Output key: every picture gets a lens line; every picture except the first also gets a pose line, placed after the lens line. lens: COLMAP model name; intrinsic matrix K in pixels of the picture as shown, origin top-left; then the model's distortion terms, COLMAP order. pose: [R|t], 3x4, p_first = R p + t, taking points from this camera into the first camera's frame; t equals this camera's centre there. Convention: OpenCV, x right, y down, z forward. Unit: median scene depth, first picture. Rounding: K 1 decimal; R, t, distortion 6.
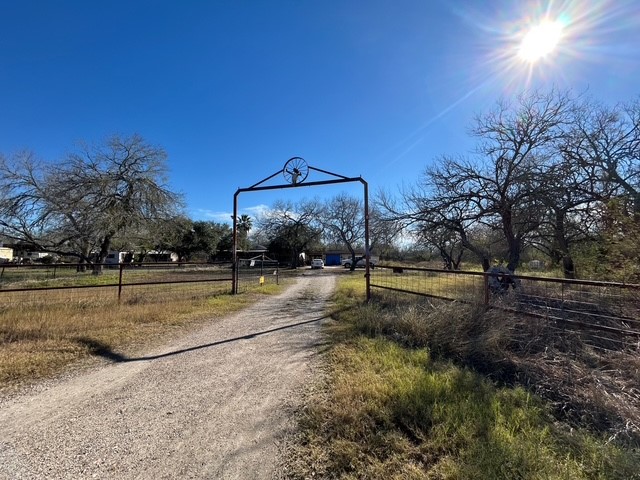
lens RADIAL K [[254.2, 0, 320.3], [0, 254.2, 229.0], [0, 0, 1]] dist [-0.000033, 0.000192]
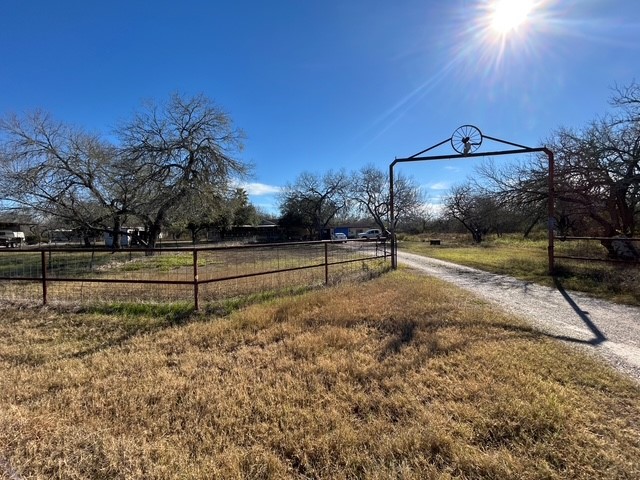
lens RADIAL K [[254.2, 0, 320.3], [0, 254.2, 229.0], [0, 0, 1]] dist [-0.000033, 0.000192]
pose [[0.995283, -0.016809, 0.095543, -0.684746], [0.006947, 0.994695, 0.102630, -0.001461], [-0.096761, -0.101483, 0.990120, 0.086671]]
